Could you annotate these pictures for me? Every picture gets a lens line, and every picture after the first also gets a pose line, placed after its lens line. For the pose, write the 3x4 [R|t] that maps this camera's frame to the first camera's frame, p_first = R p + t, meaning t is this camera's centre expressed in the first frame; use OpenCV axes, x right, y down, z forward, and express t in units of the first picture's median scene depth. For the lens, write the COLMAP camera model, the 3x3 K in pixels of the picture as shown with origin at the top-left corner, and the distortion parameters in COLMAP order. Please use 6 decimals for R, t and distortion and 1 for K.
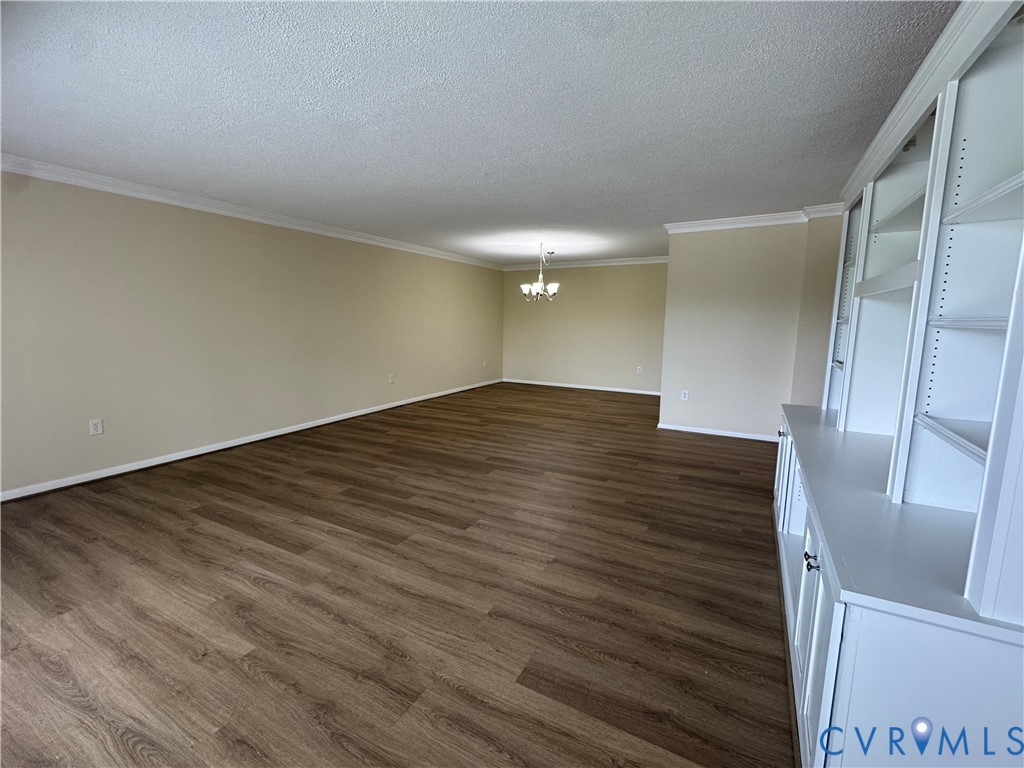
lens RADIAL K [[432.9, 0, 512.0], [0, 432.9, 384.0], [0, 0, 1]] dist [-0.002429, -0.000102]
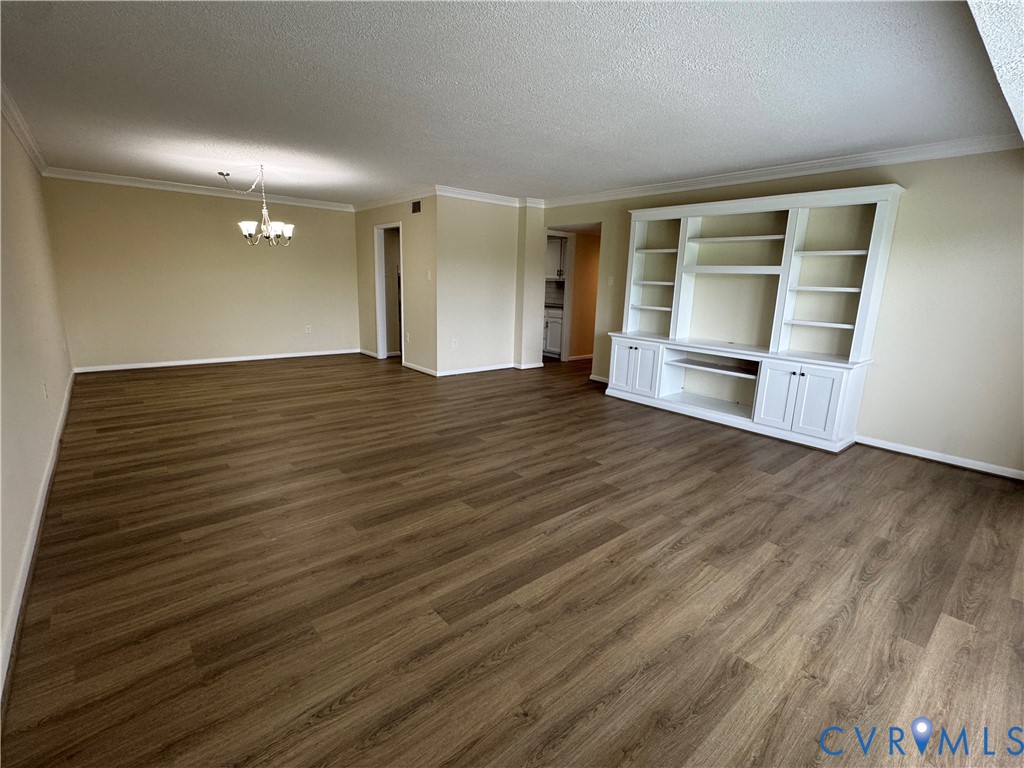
lens RADIAL K [[472.5, 0, 512.0], [0, 472.5, 384.0], [0, 0, 1]] dist [-0.004433, -0.000304]
pose [[0.361492, -0.198004, 0.911108, -1.175662], [0.108640, 0.979479, 0.169758, -0.106828], [-0.926024, 0.037617, 0.375585, 0.655846]]
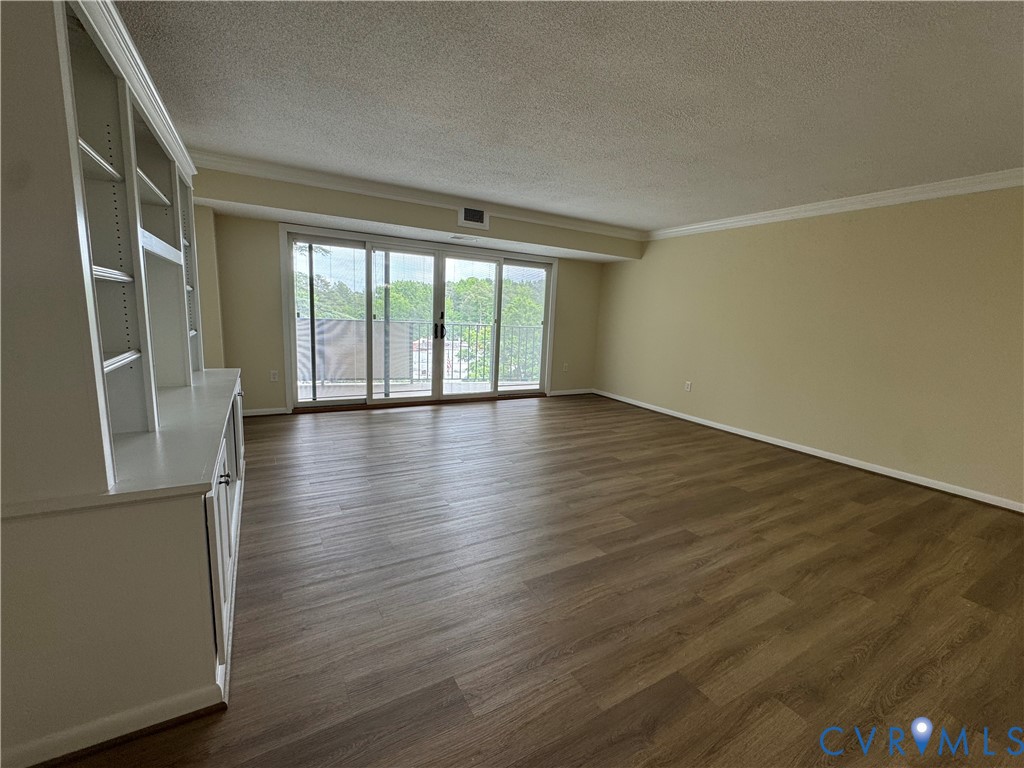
lens RADIAL K [[432.9, 0, 512.0], [0, 432.9, 384.0], [0, 0, 1]] dist [-0.002429, -0.000102]
pose [[-0.522348, 0.111432, -0.845420, 0.795777], [-0.169864, 0.957959, 0.231217, -0.185841], [0.835643, 0.264382, -0.481459, 1.381573]]
